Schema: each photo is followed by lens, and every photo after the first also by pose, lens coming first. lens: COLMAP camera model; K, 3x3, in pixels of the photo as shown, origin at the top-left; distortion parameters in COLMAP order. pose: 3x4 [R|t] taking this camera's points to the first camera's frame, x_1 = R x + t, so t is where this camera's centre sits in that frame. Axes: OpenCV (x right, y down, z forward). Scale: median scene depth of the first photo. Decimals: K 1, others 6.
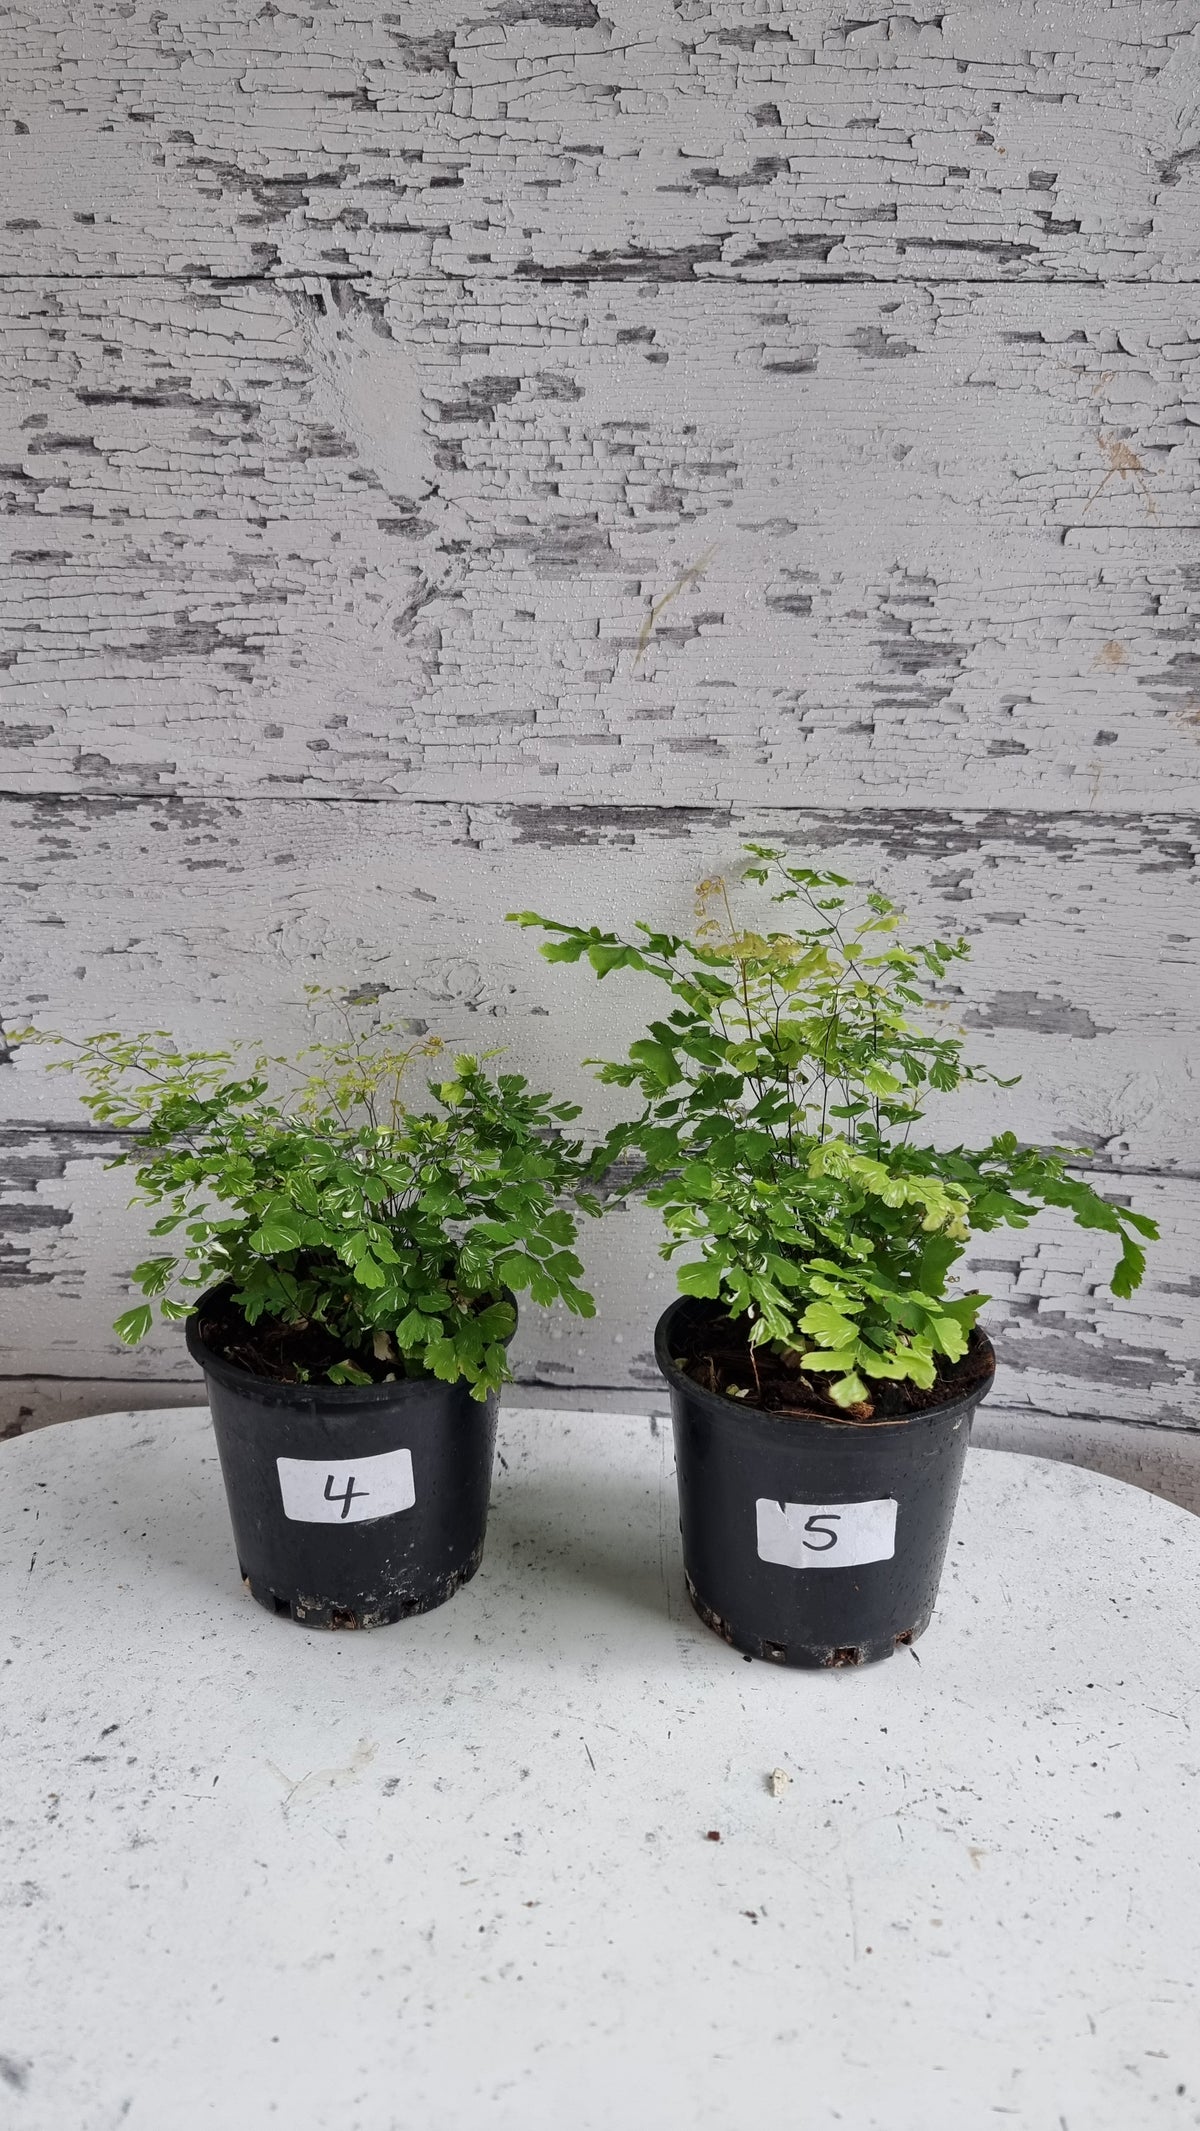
lens RADIAL K [[1484.0, 0, 609.3], [0, 1484.0, 1070.0], [0, 0, 1]] dist [0.025686, -0.020323]
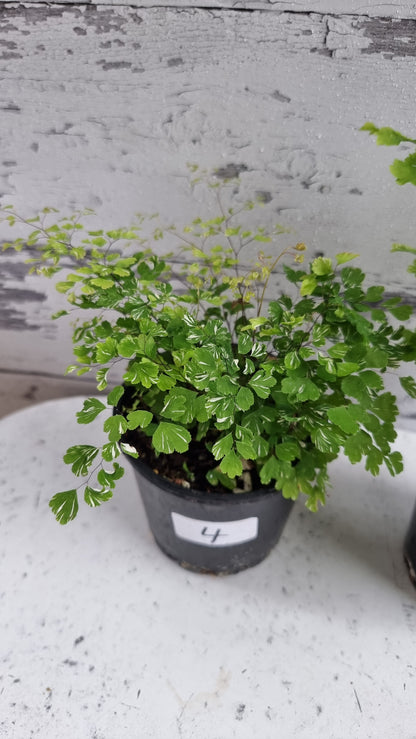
lens RADIAL K [[540.9, 0, 202.4], [0, 540.9, 370.8], [0, 0, 1]] dist [-0.001795, -0.013010]
pose [[0.990542, 0.085955, -0.106951, -0.127101], [-0.033143, 0.906270, 0.421398, -0.101044], [0.133148, -0.413867, 0.900547, 0.490158]]
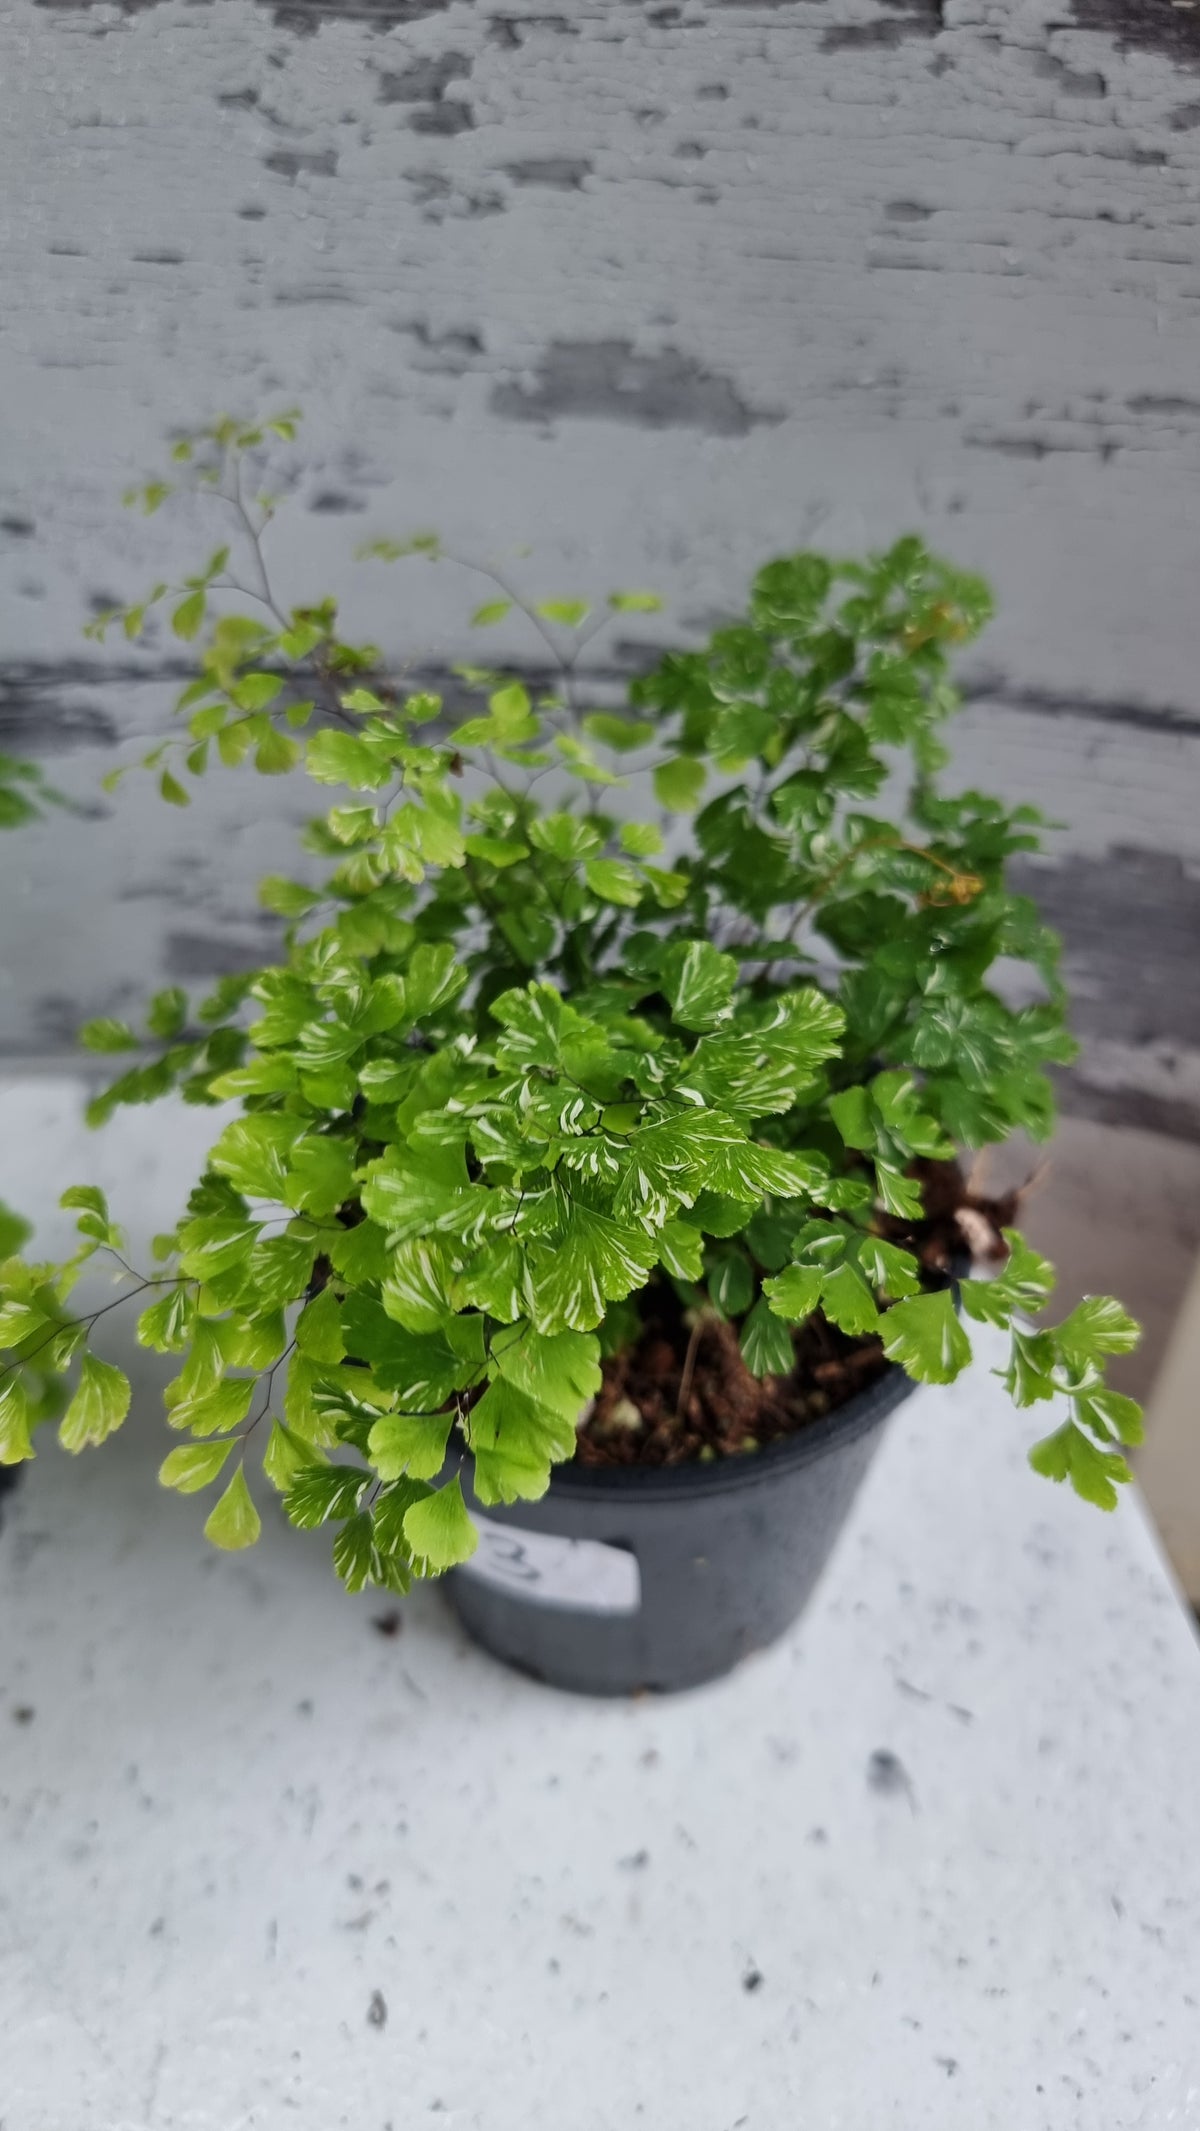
lens RADIAL K [[1537.8, 0, 565.9], [0, 1537.8, 1065.6], [0, 0, 1]] dist [0.005780, -0.038878]
pose [[0.997914, -0.056737, 0.030803, 0.247535], [0.038179, 0.903393, 0.427110, -0.055623], [-0.052060, -0.425043, 0.903675, 0.456842]]
